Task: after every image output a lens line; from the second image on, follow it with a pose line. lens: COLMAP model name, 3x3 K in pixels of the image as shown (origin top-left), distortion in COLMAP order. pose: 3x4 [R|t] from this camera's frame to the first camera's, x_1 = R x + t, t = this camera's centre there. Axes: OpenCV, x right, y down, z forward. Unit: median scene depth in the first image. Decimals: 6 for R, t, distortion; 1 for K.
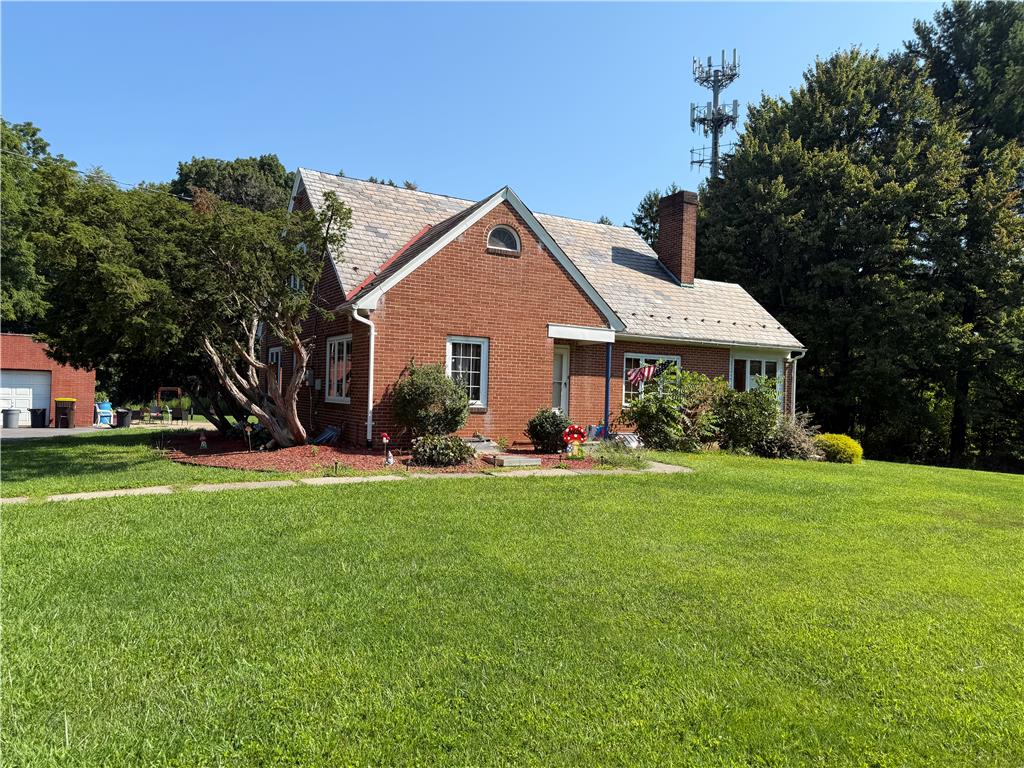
lens RADIAL K [[718.7, 0, 512.0], [0, 718.7, 384.0], [0, 0, 1]] dist [0.047586, -0.057192]
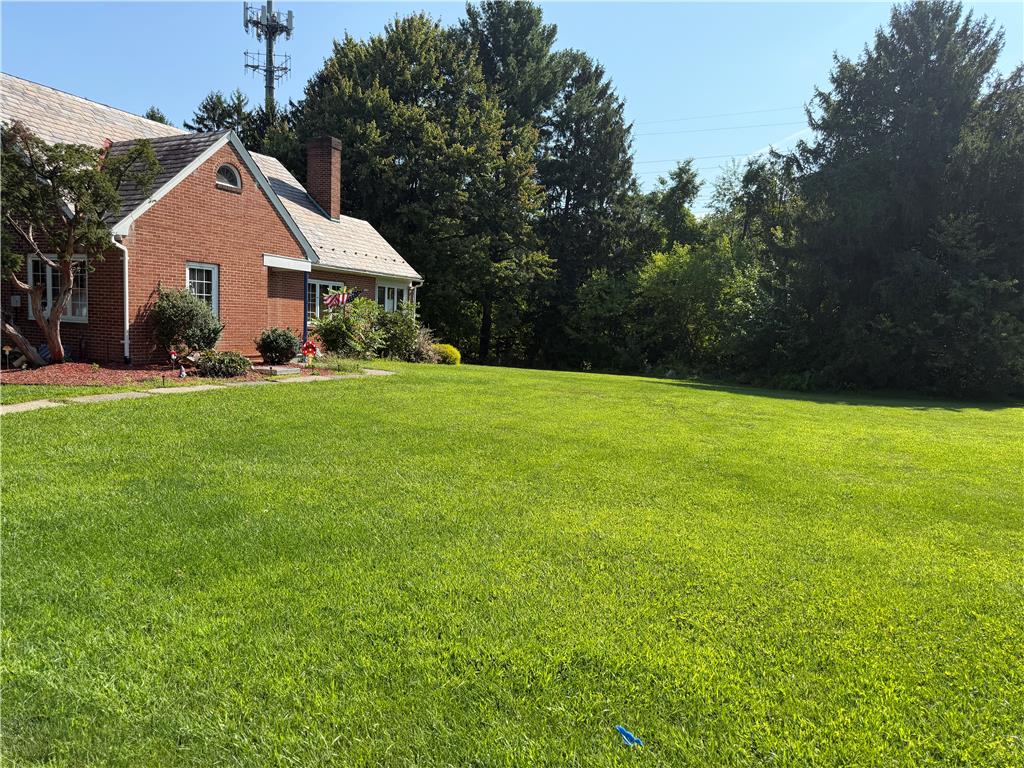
lens RADIAL K [[715.0, 0, 530.3], [0, 715.0, 382.6], [0, 0, 1]] dist [0.142822, -0.259568]
pose [[0.785894, -0.046400, 0.616618, -0.303961], [-0.030069, 0.993133, 0.113057, -0.020060], [-0.617630, -0.107392, 0.779102, -0.183335]]
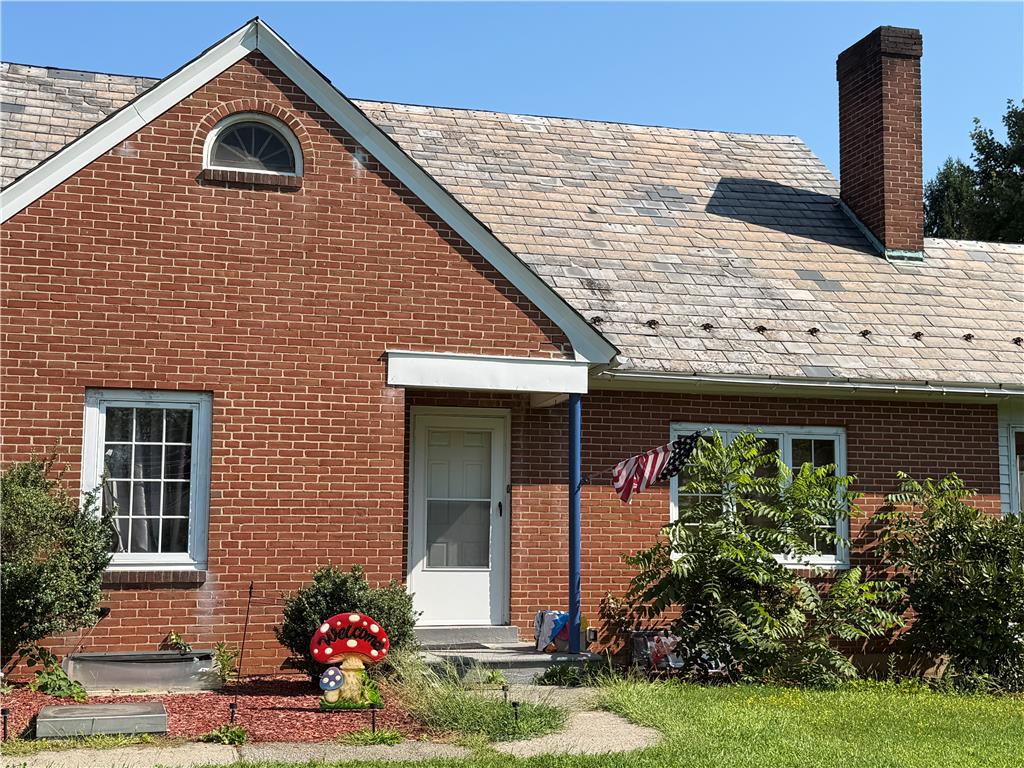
lens RADIAL K [[1387.7, 0, 512.0], [0, 1387.7, 384.0], [0, 0, 1]] dist [0.078841, -0.031713]
pose [[0.969536, -0.049815, -0.239831, 0.261827], [0.024796, 0.994032, -0.106231, 0.014033], [0.243692, 0.097048, 0.964985, 0.251423]]
